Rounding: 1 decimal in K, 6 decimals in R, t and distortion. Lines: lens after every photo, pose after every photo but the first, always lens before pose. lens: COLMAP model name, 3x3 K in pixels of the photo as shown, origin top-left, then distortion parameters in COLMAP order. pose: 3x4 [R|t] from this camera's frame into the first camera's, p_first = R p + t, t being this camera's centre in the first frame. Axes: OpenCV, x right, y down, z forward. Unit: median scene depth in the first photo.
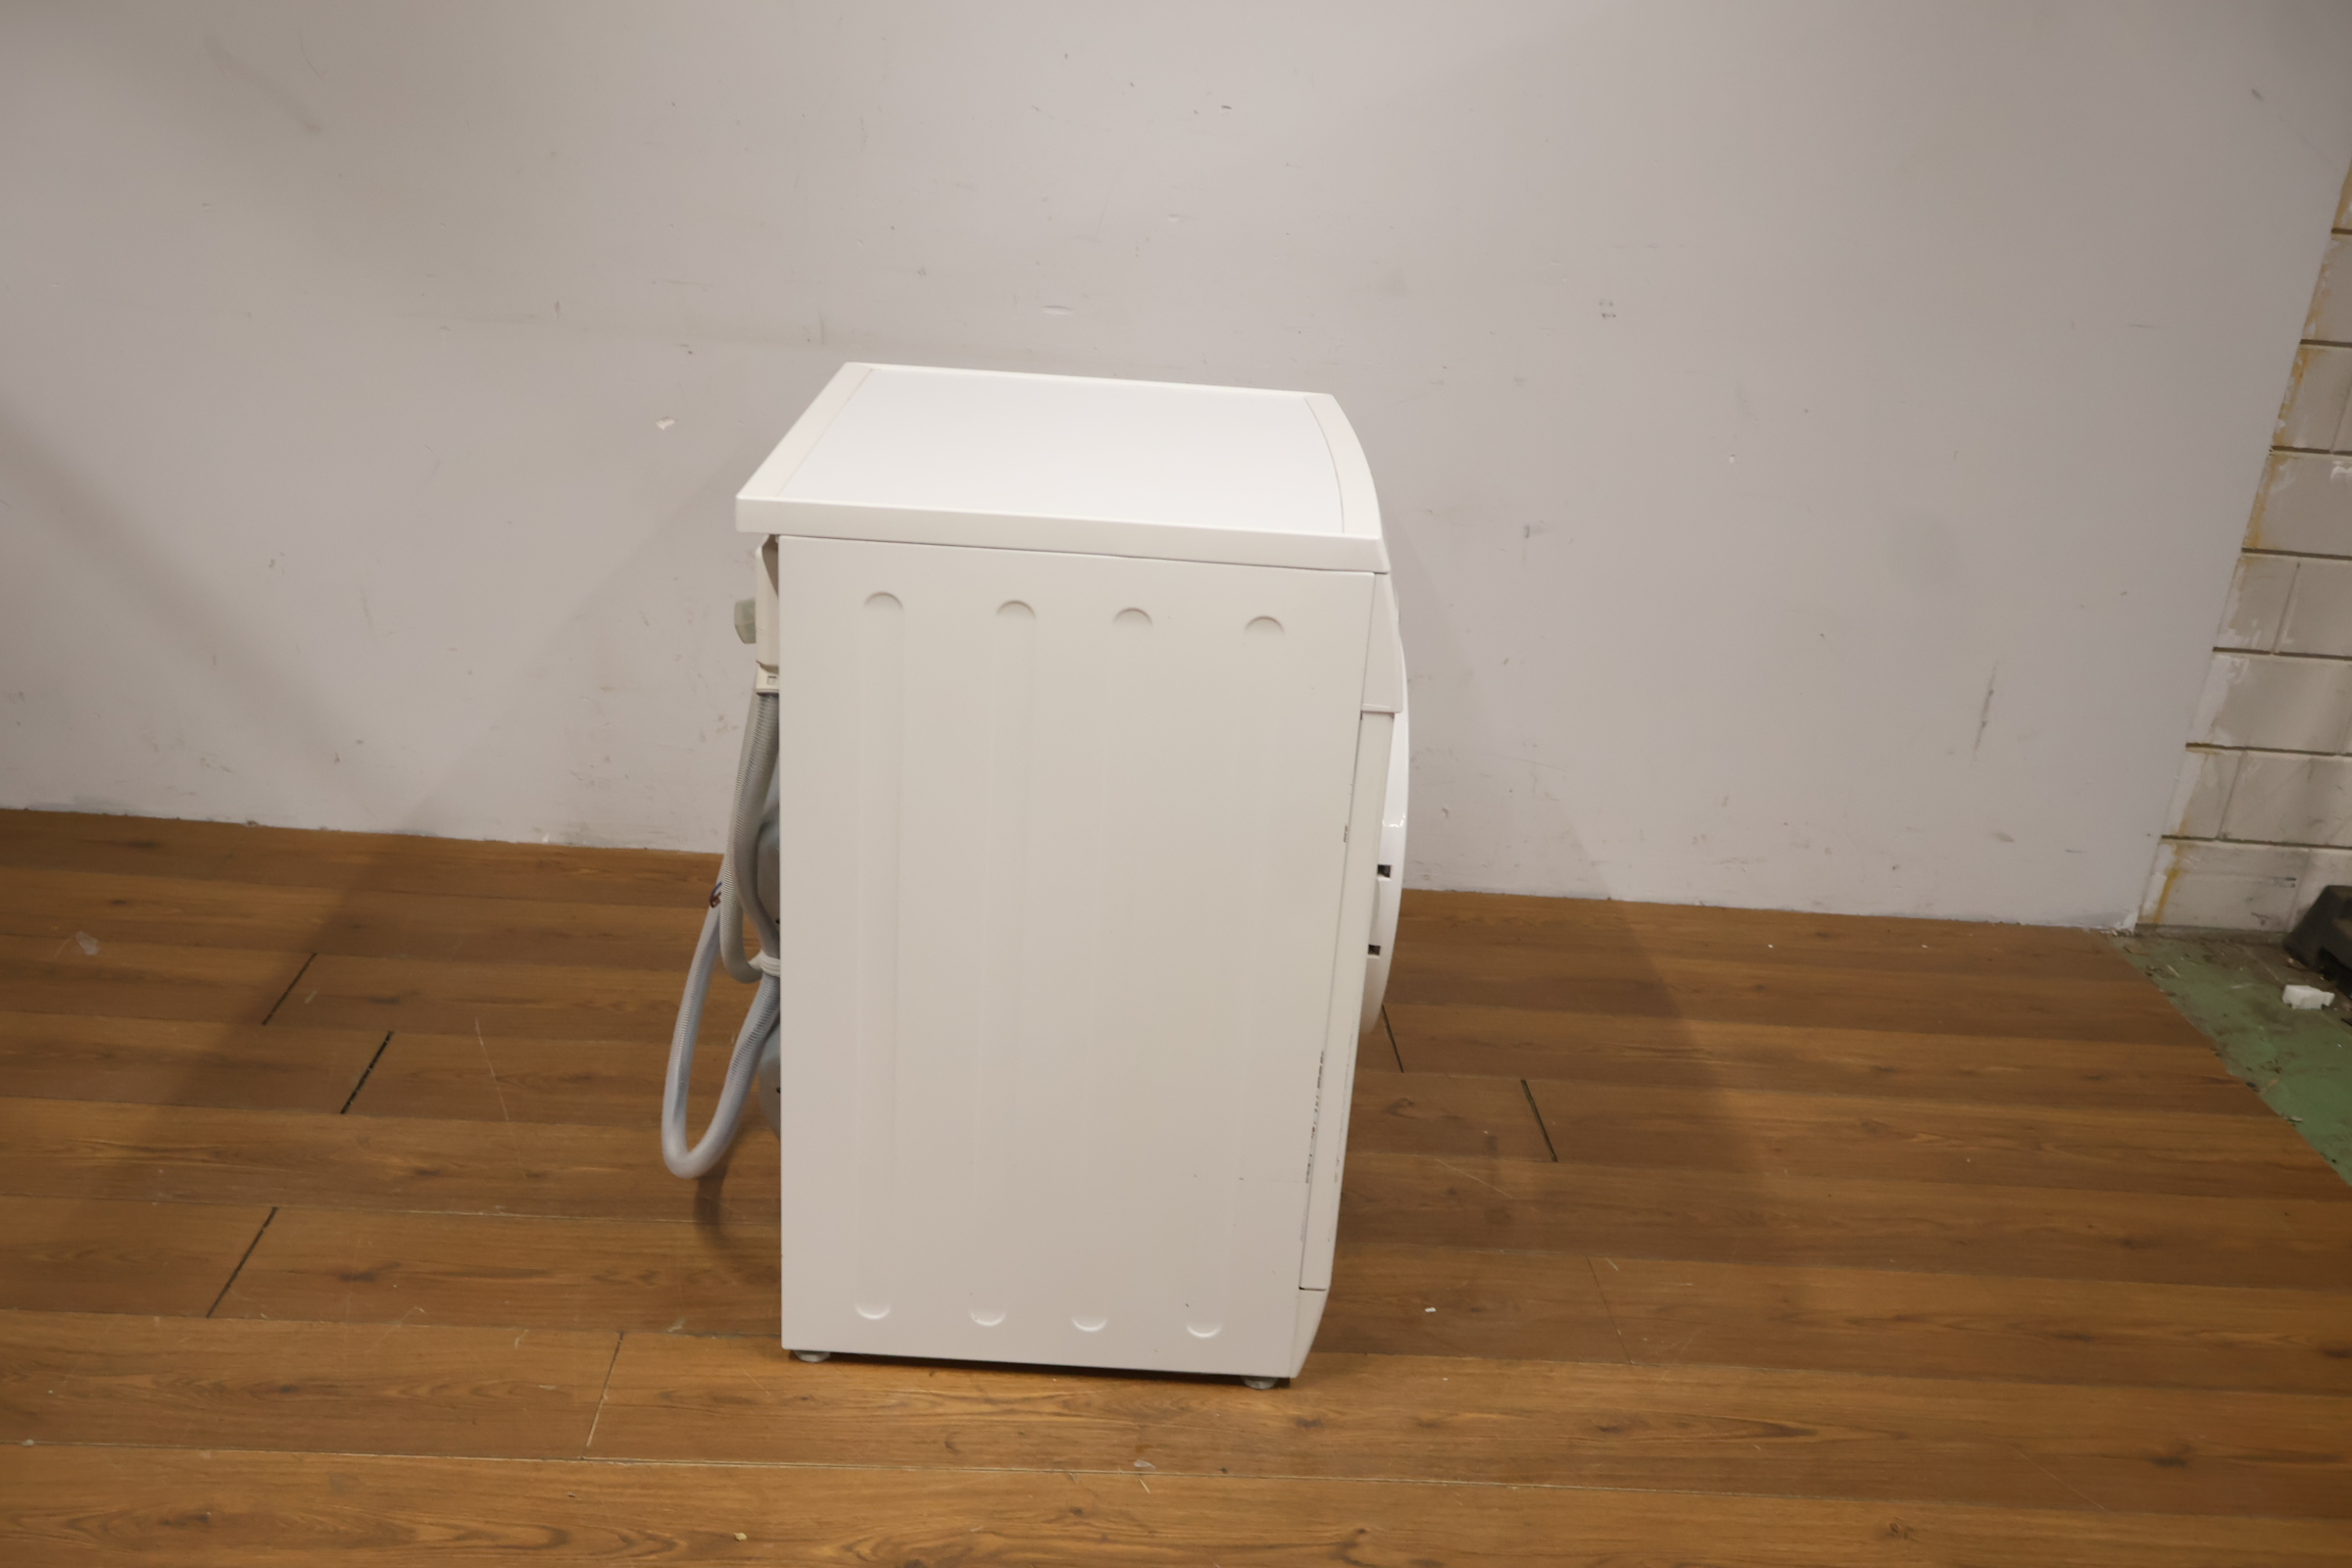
lens RADIAL K [[2168.3, 0, 1171.1], [0, 2168.3, 778.6], [0, 0, 1]] dist [-0.005366, 0.011519]
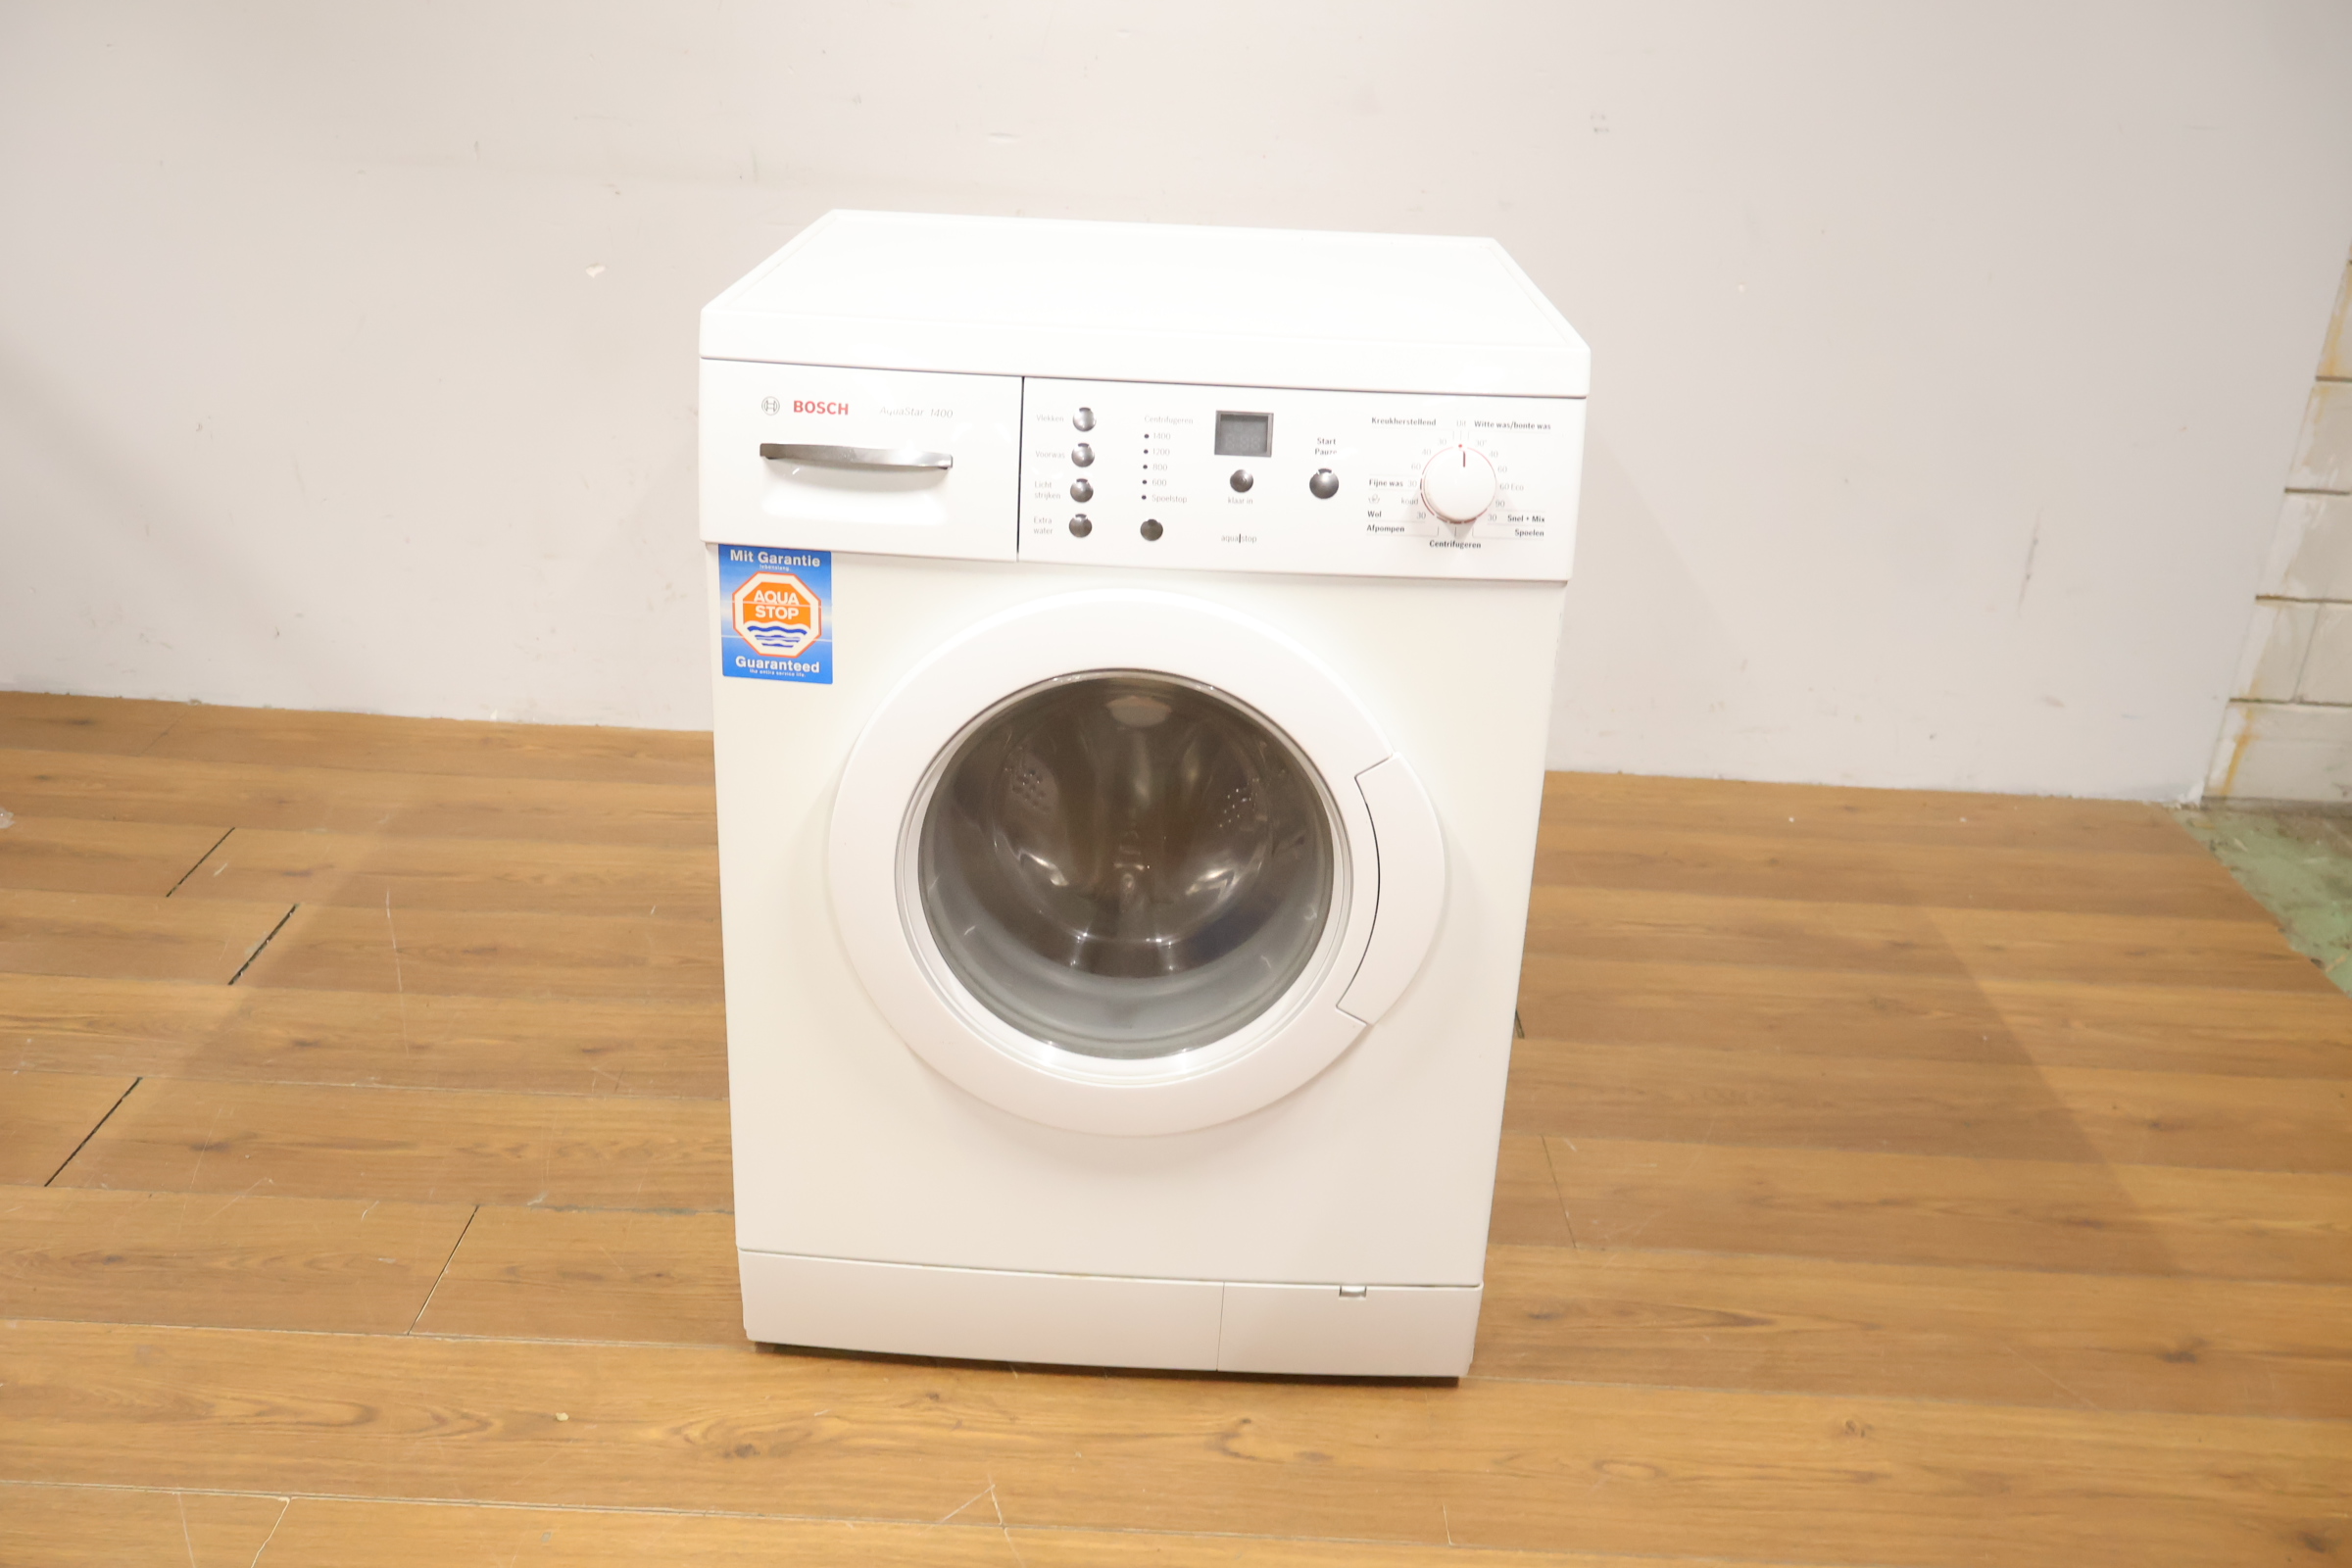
lens RADIAL K [[2159.0, 0, 1174.8], [0, 2159.0, 783.5], [0, 0, 1]] dist [-0.008102, 0.004588]
pose [[0.997979, -0.007829, -0.063058, 0.086890], [0.009547, 0.999590, 0.026986, 0.041796], [0.062821, -0.027534, 0.997645, 0.078131]]
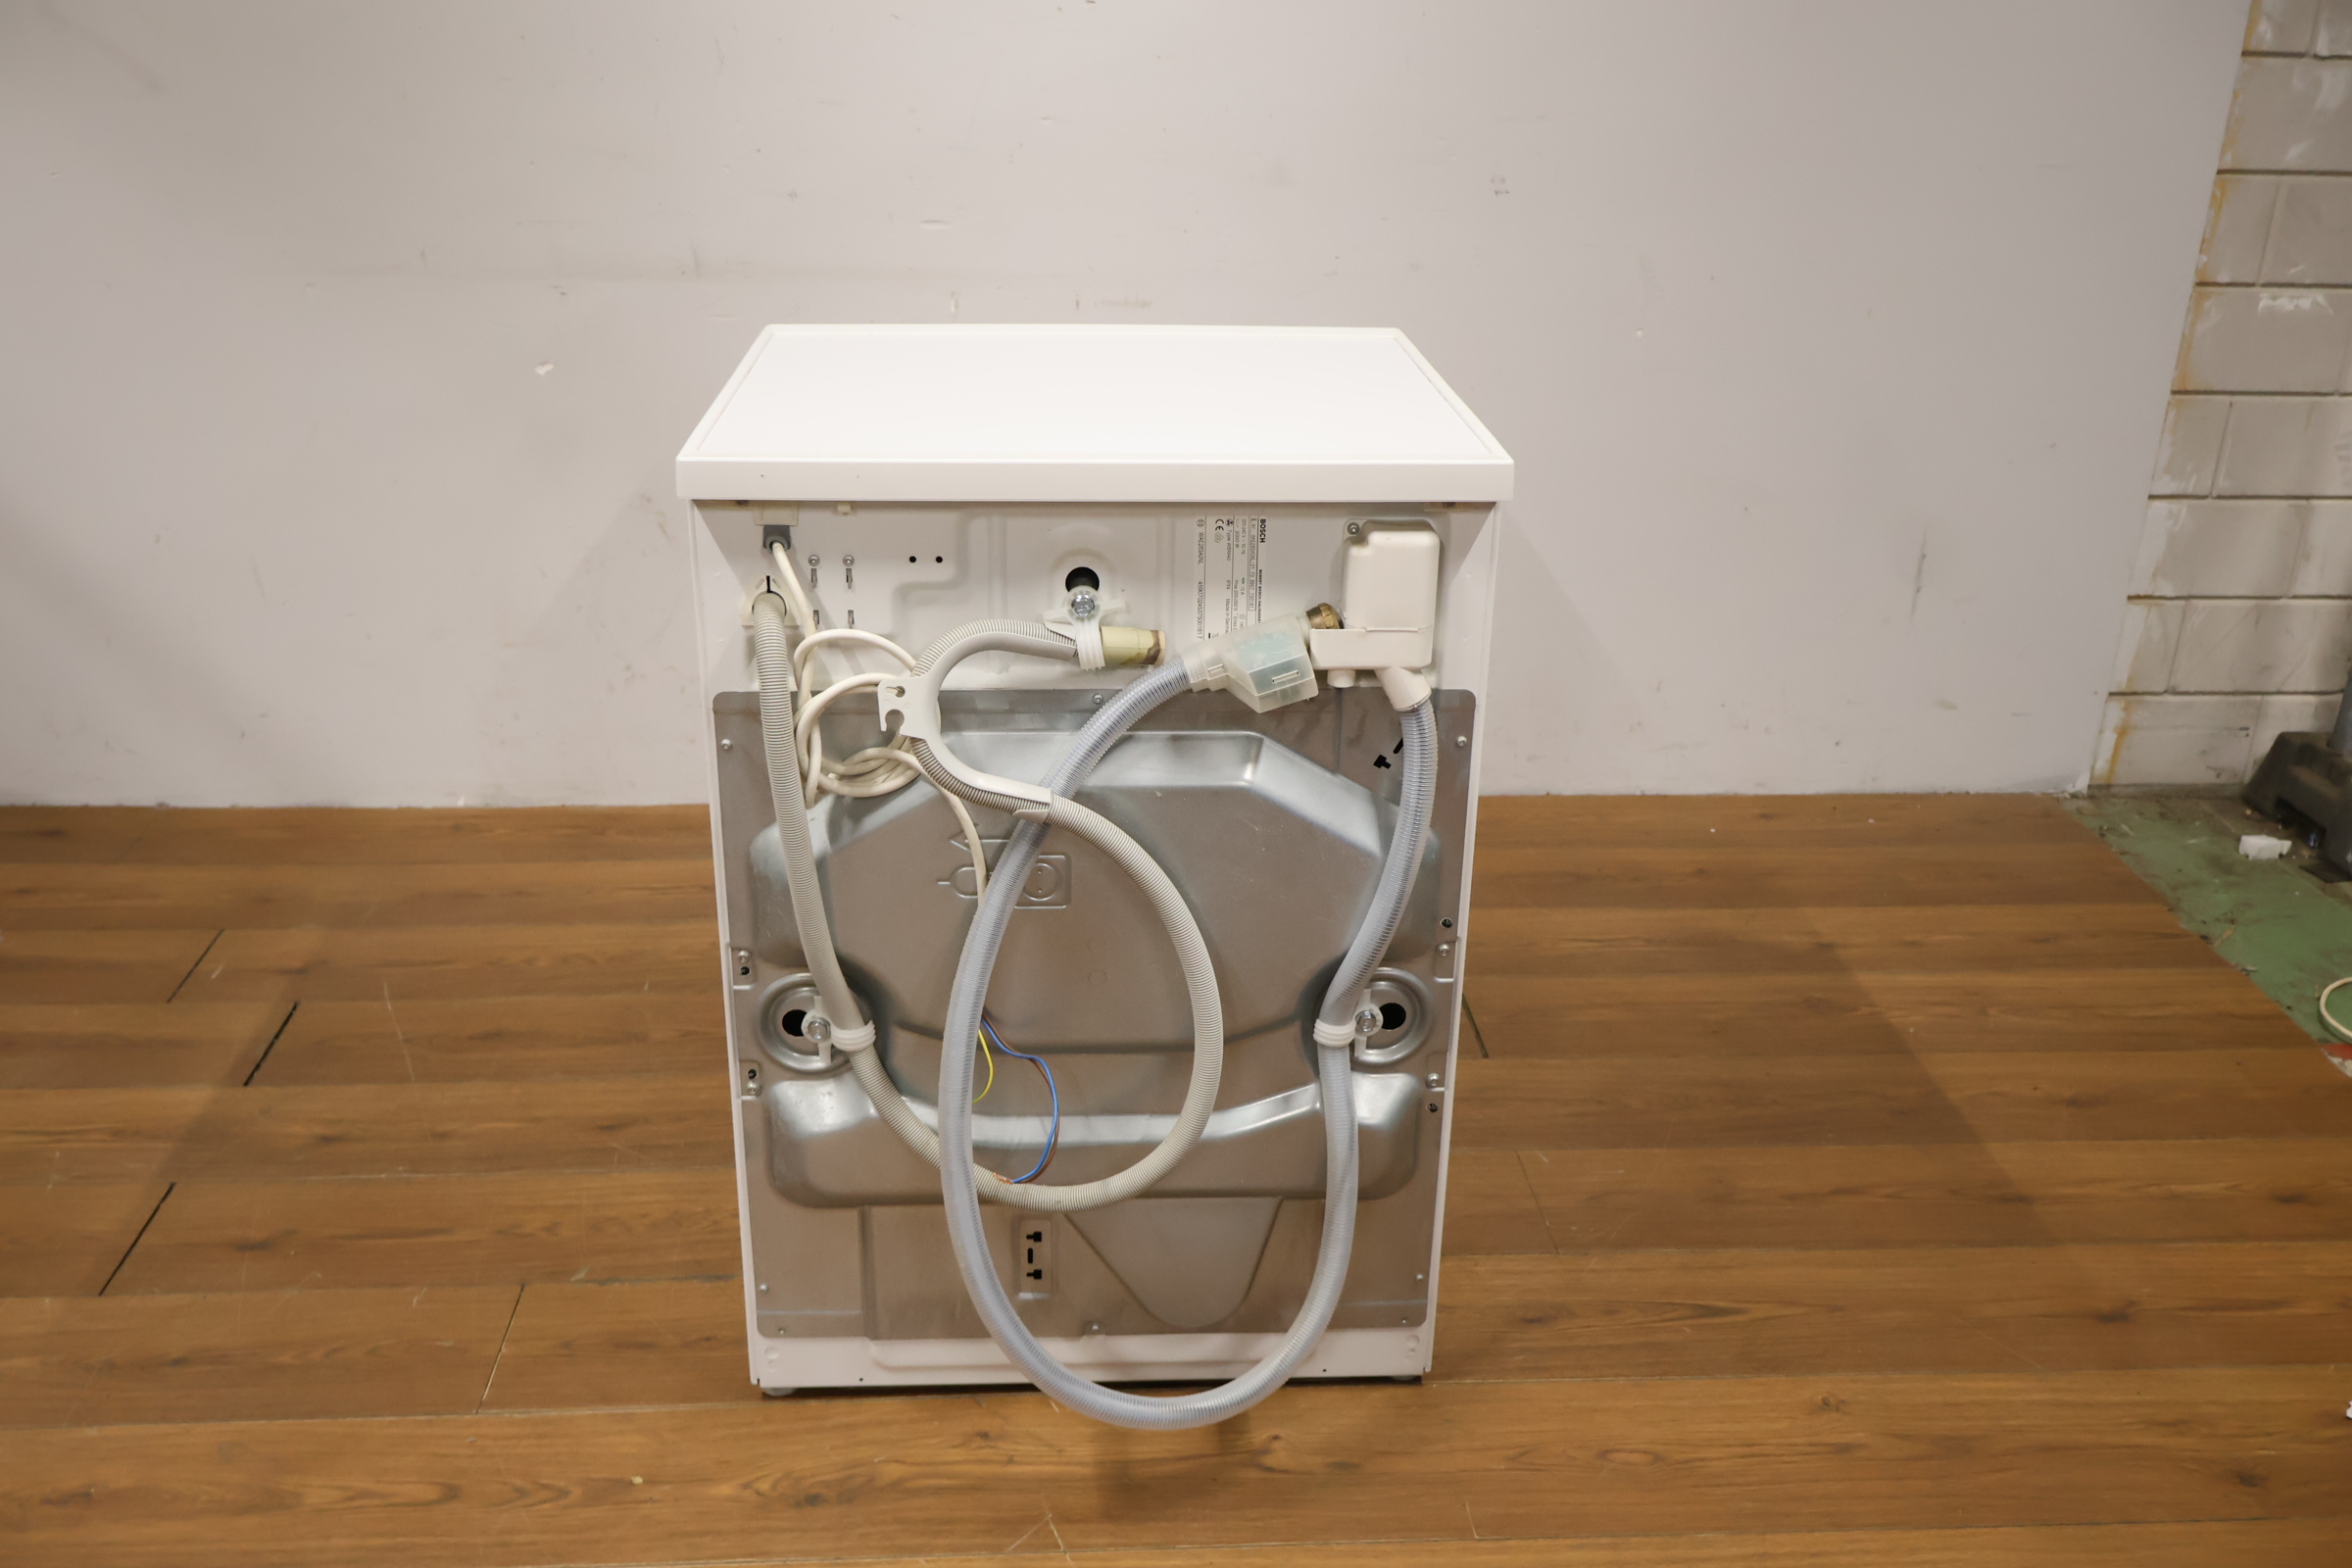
lens RADIAL K [[2167.0, 0, 1164.3], [0, 2167.0, 783.3], [0, 0, 1]] dist [-0.006341, 0.011739]
pose [[0.997843, -0.064740, -0.010879, 0.050149], [0.064987, 0.997593, 0.024186, 0.019725], [0.009287, -0.024841, 0.999648, 0.023374]]
